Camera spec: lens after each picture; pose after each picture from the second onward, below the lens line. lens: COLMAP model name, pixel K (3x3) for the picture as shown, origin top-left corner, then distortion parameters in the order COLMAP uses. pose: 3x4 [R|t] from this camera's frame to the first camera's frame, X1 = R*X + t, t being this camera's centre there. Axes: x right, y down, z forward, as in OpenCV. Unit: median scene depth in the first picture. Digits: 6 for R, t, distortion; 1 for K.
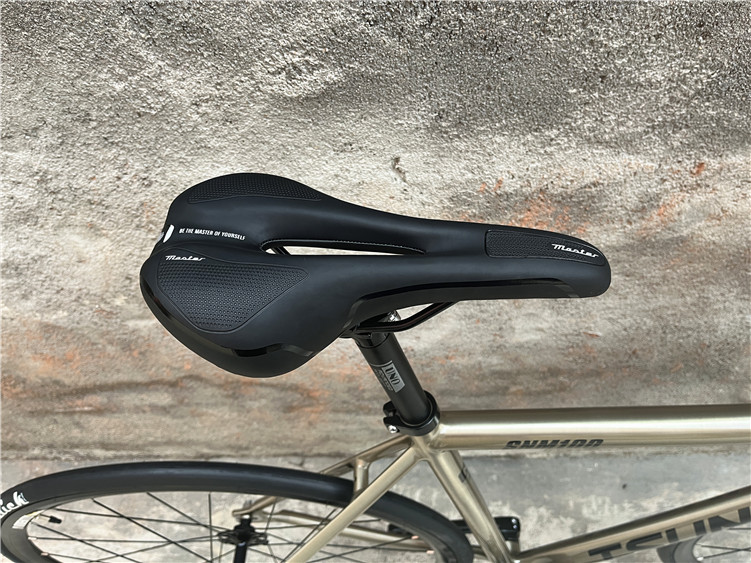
lens RADIAL K [[583.1, 0, 373.5], [0, 583.1, 292.5], [0, 0, 1]] dist [0.057603, -0.096975]
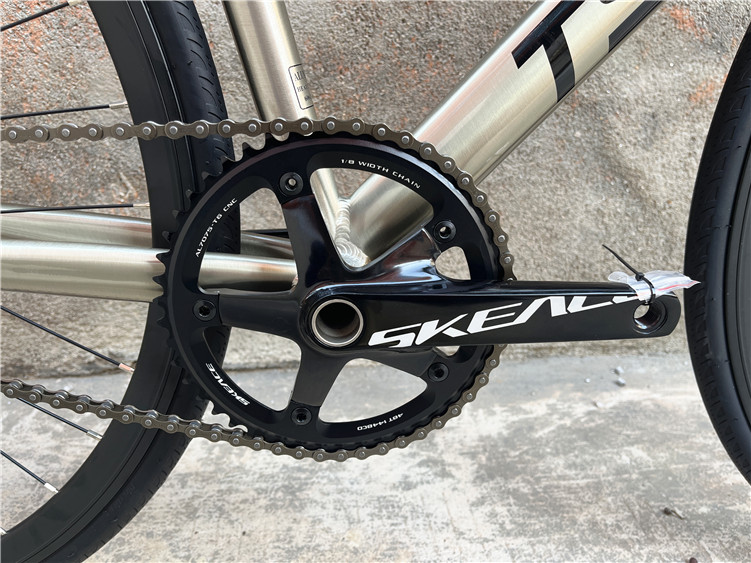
lens RADIAL K [[583.1, 0, 371.6], [0, 583.1, 287.1], [0, 0, 1]] dist [0.057603, -0.096975]
pose [[0.991203, 0.031779, 0.128480, 0.457632], [0.038618, 0.859060, -0.510416, 1.142254], [-0.126593, 0.510887, 0.850276, 0.916145]]
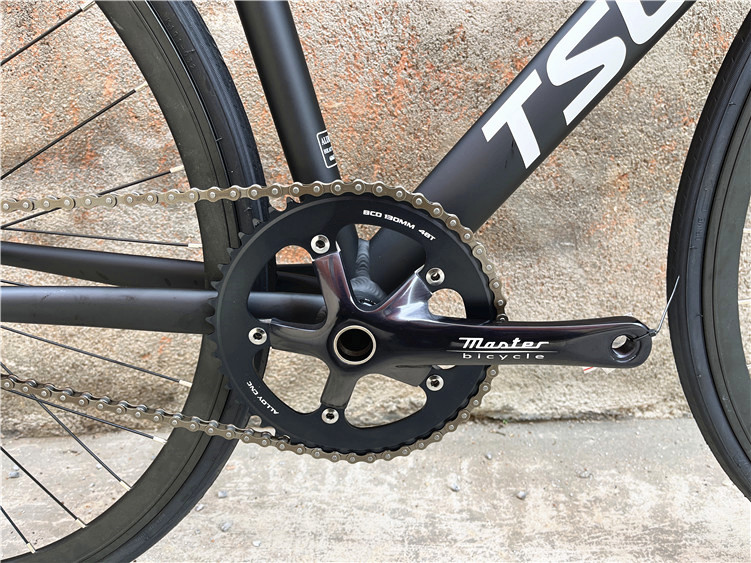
lens RADIAL K [[583.1, 0, 376.8], [0, 583.1, 272.3], [0, 0, 1]] dist [0.057603, -0.096975]
pose [[0.998602, 0.029129, 0.044113, -0.082926], [0.000446, 0.829811, -0.558044, 1.067241], [-0.052861, 0.557284, 0.828638, 0.935470]]
